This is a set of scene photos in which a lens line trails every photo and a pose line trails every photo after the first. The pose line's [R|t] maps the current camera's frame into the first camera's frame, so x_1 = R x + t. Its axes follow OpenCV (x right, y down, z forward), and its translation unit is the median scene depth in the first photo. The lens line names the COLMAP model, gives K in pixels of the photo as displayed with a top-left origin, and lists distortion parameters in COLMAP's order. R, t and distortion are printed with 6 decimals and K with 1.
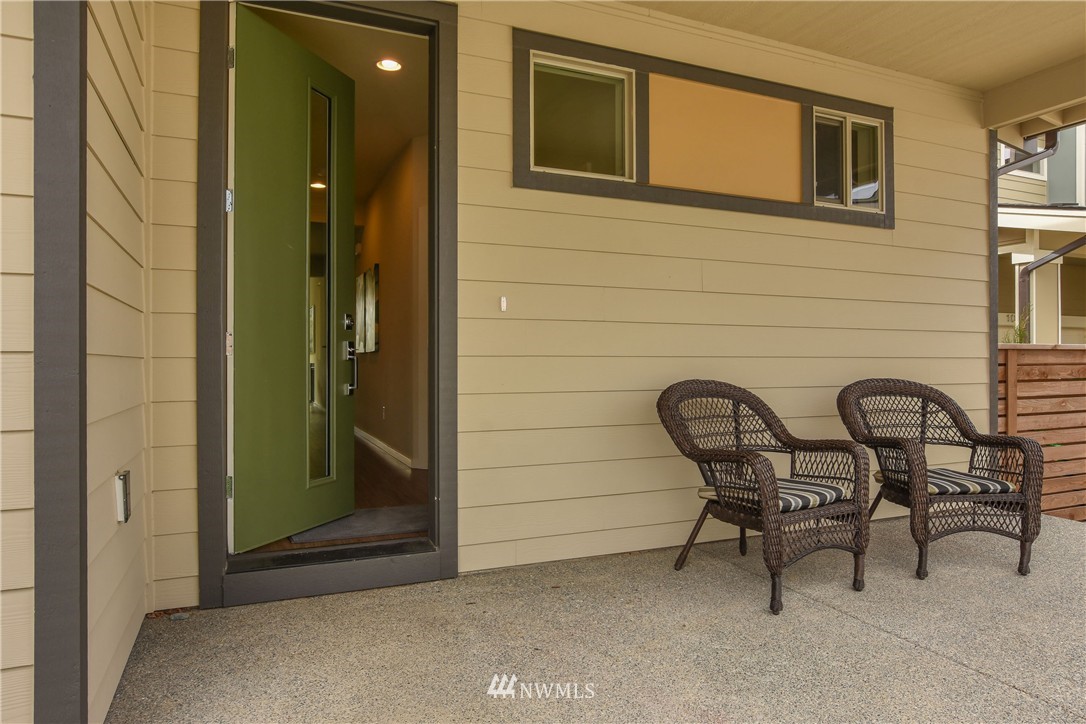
lens RADIAL K [[674.7, 0, 543.0], [0, 674.7, 362.0], [0, 0, 1]] dist [0.001836, 0.000430]
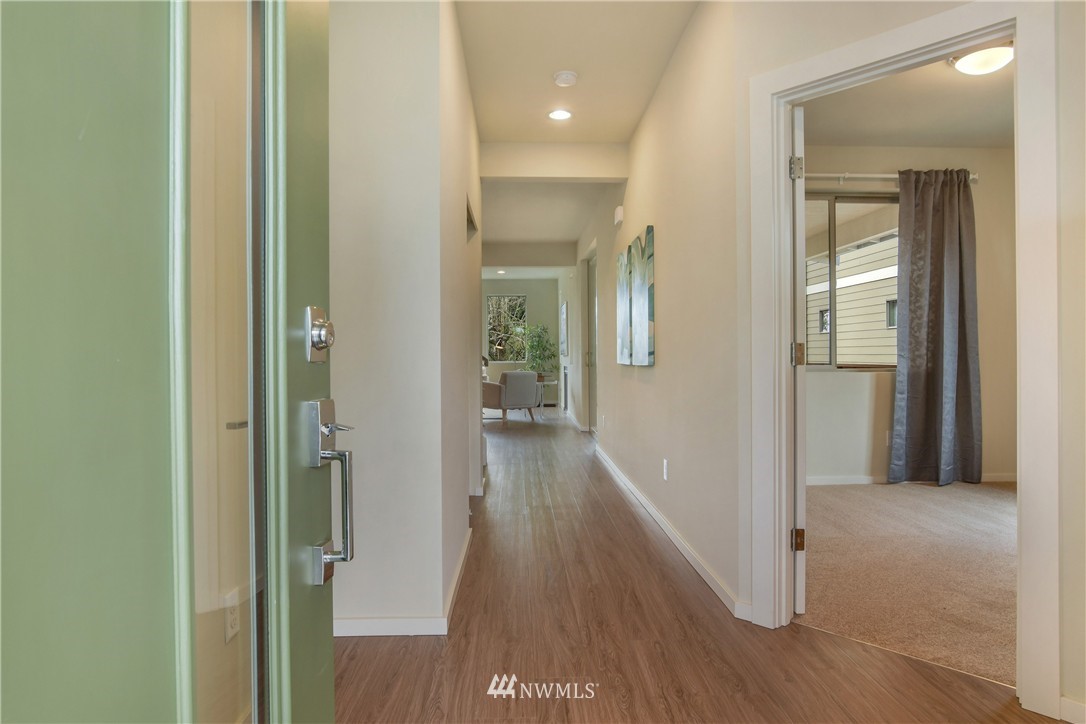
lens RADIAL K [[674.7, 0, 543.0], [0, 674.7, 362.0], [0, 0, 1]] dist [0.001836, 0.000430]
pose [[0.931792, -0.002125, -0.362986, -0.103815], [0.005114, 0.999960, 0.007275, -0.022567], [0.362956, -0.008635, 0.931766, 0.351616]]
